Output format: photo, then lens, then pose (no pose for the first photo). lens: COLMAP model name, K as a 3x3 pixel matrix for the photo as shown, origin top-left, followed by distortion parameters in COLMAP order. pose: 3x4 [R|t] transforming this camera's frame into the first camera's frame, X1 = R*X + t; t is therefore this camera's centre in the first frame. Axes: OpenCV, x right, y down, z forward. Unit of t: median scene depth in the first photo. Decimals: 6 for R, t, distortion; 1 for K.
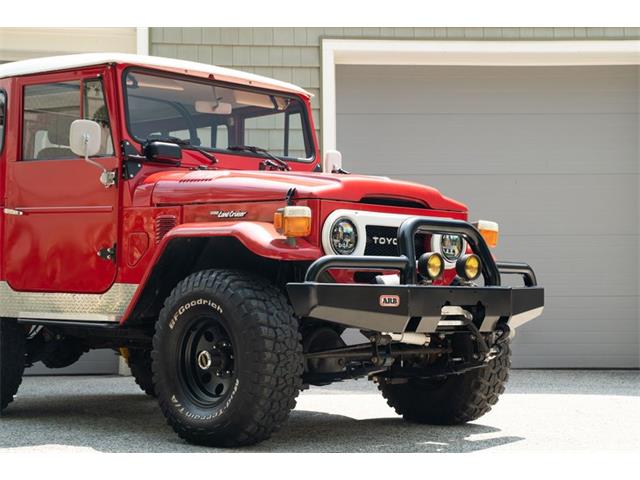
lens RADIAL K [[1300.2, 0, 331.1], [0, 1300.2, 234.9], [0, 0, 1]] dist [0.395009, 0.000000]
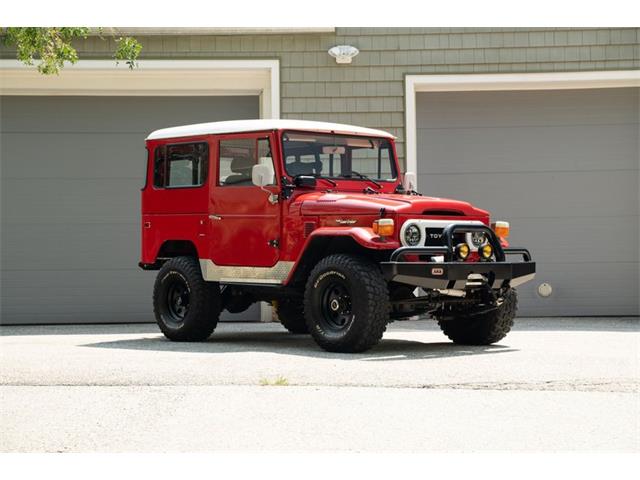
lens RADIAL K [[1393.9, 0, 332.9], [0, 1393.9, 235.1], [0, 0, 1]] dist [0.282291, 0.000000]
pose [[0.997569, -0.009422, -0.069049, 0.029413], [0.011643, 0.999425, 0.031834, -0.053760], [0.068710, -0.032560, 0.997105, -0.796062]]
